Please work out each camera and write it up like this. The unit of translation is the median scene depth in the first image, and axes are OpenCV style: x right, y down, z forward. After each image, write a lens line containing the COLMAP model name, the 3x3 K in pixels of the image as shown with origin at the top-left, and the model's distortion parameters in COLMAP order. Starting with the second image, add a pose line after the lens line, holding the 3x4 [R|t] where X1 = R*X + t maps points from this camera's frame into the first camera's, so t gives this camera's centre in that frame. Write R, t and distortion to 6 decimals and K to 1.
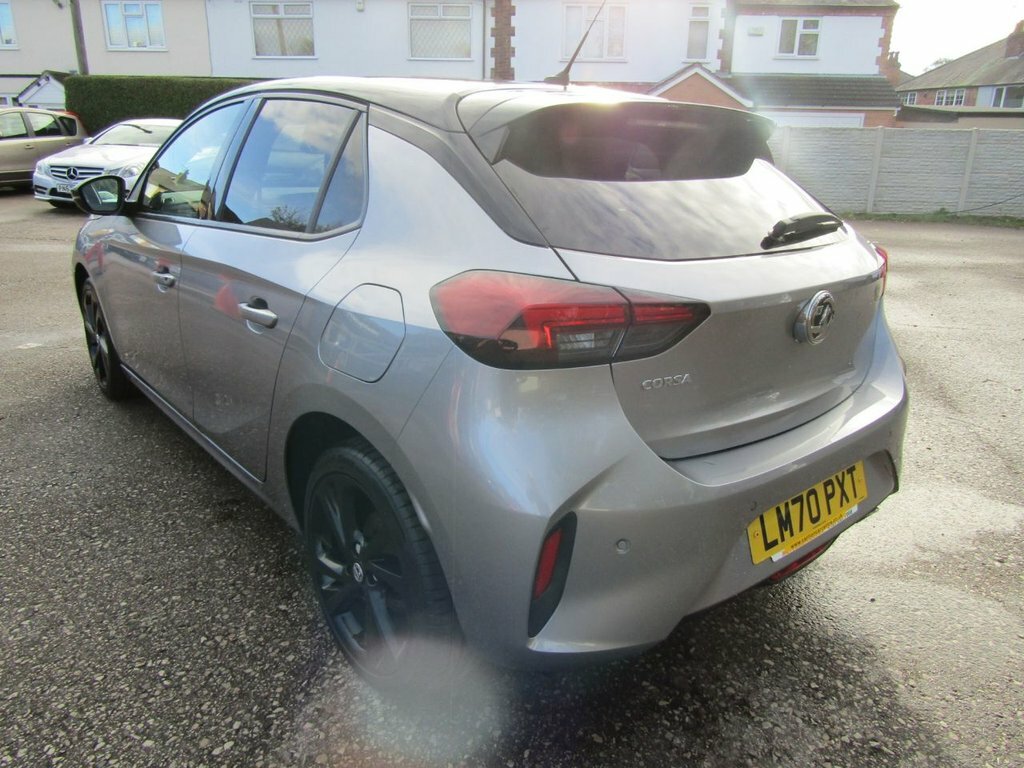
lens RADIAL K [[724.7, 0, 512.0], [0, 724.7, 384.0], [0, 0, 1]] dist [0.003963, -0.004963]
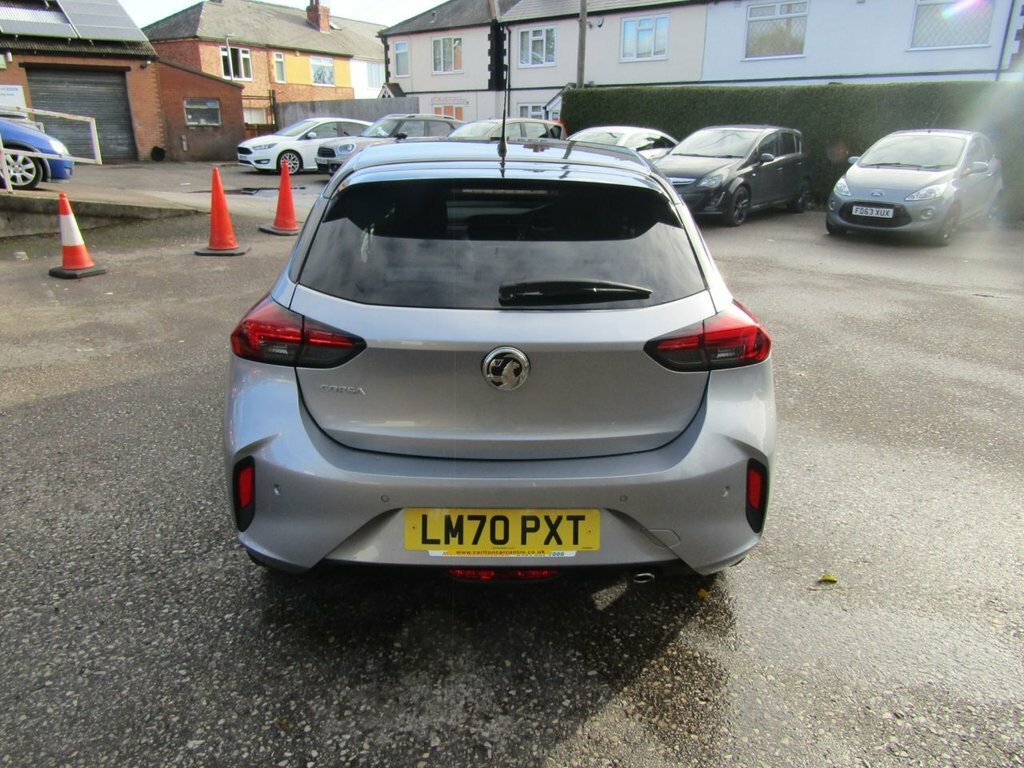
lens RADIAL K [[728.5, 0, 512.0], [0, 728.5, 384.0], [0, 0, 1]] dist [0.004033, -0.001071]
pose [[0.777182, 0.199633, -0.596771, 1.031538], [-0.194730, 0.978092, 0.073594, -0.142329], [0.598389, 0.059013, 0.799030, 0.066873]]
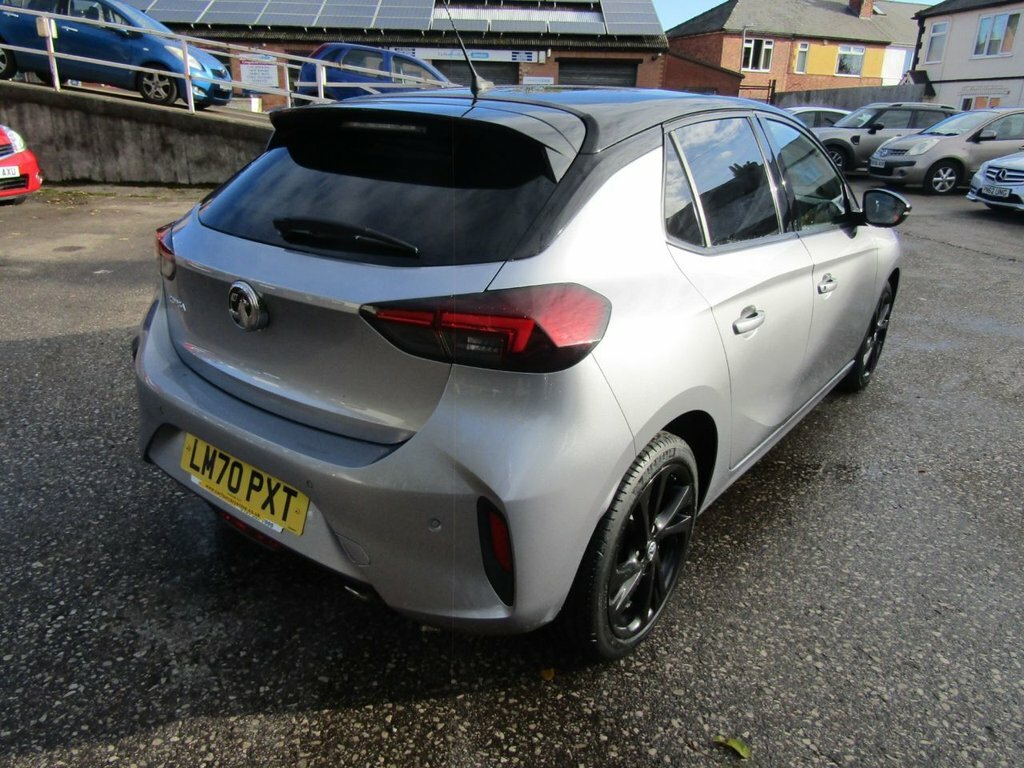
lens RADIAL K [[728.5, 0, 512.0], [0, 728.5, 384.0], [0, 0, 1]] dist [0.004033, -0.001071]
pose [[0.208219, 0.331721, -0.920112, 1.397463], [-0.333666, 0.908389, 0.251987, -0.356027], [0.919409, 0.254541, 0.299828, 0.974269]]
